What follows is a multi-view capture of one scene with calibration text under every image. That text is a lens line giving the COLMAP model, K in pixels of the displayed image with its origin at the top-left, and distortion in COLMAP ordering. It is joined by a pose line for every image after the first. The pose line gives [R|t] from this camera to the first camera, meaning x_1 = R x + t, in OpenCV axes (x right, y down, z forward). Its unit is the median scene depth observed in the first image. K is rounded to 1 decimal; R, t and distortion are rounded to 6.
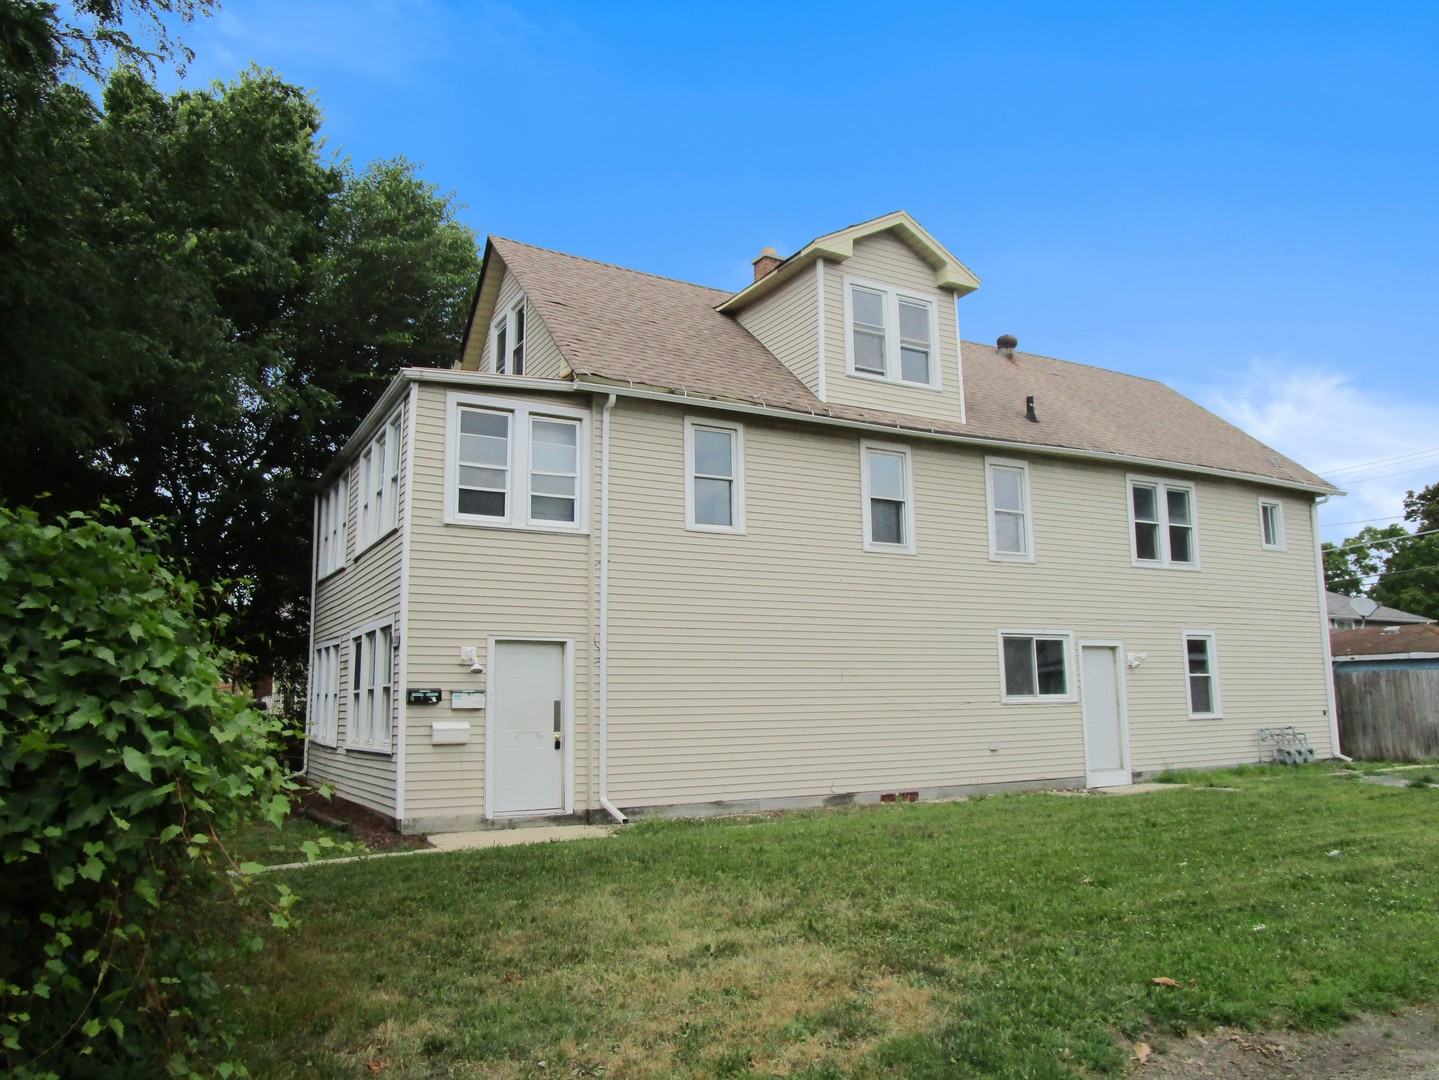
lens RADIAL K [[1043.1, 0, 723.7], [0, 1043.1, 549.1], [0, 0, 1]] dist [-0.025592, 0.000227]
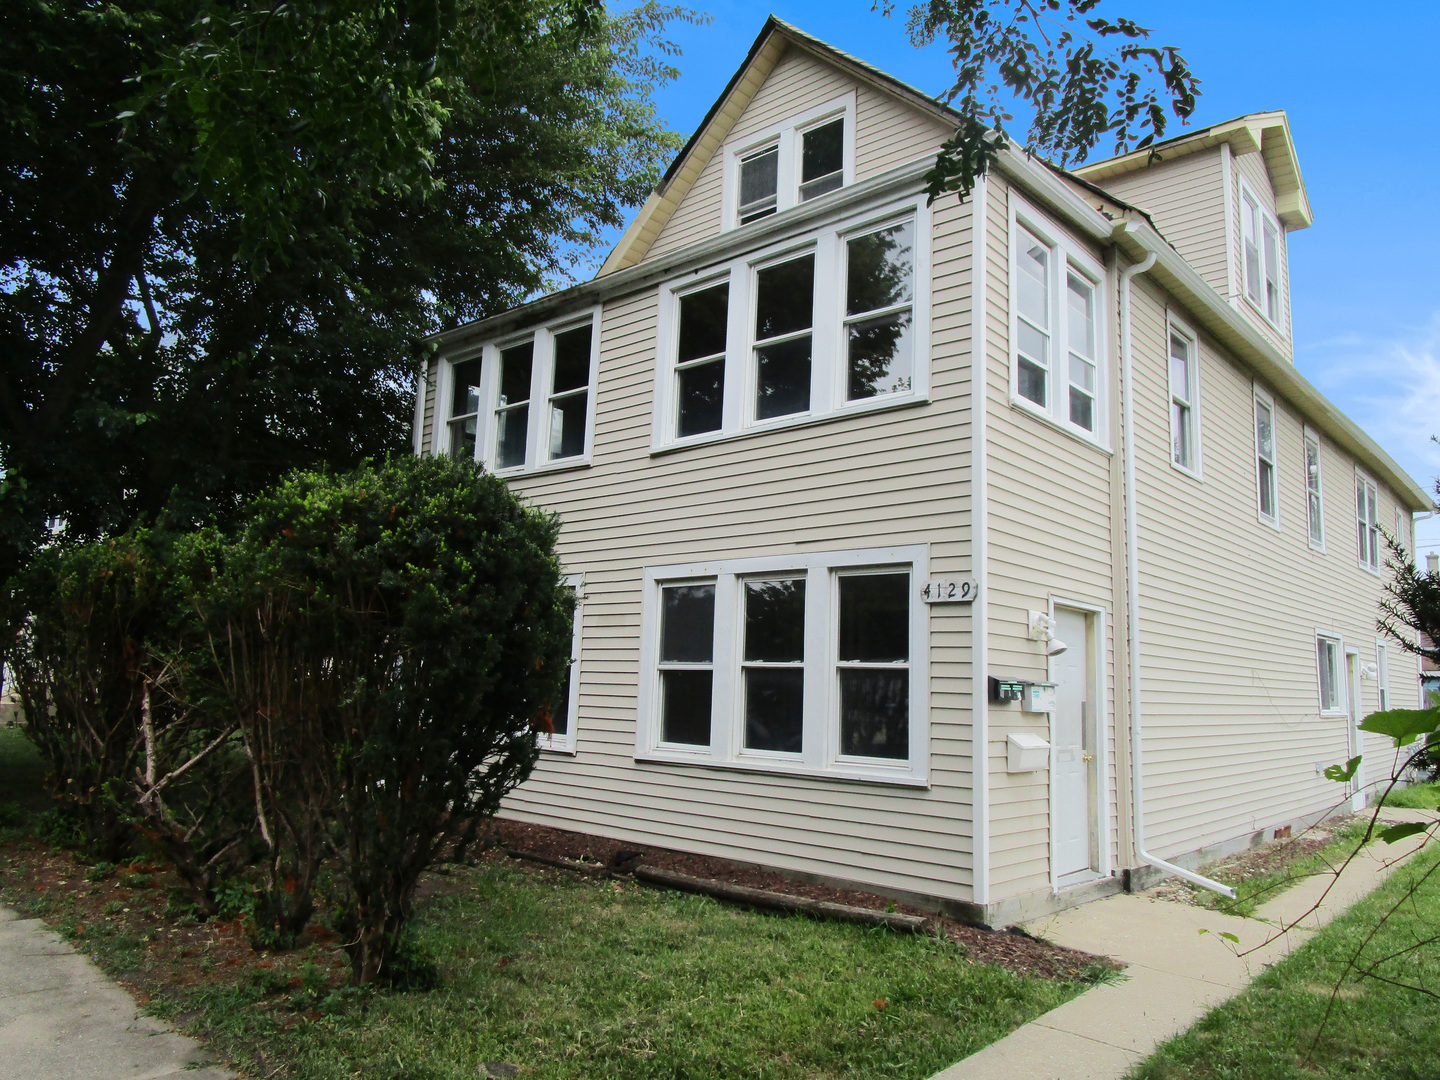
lens RADIAL K [[1043.8, 0, 719.1], [0, 1043.8, 530.9], [0, 0, 1]] dist [-0.025592, 0.000227]
pose [[0.939528, 0.097638, 0.328258, -0.595168], [-0.099949, 0.994944, -0.009867, 0.068459], [-0.327562, -0.023539, 0.944536, 0.461232]]
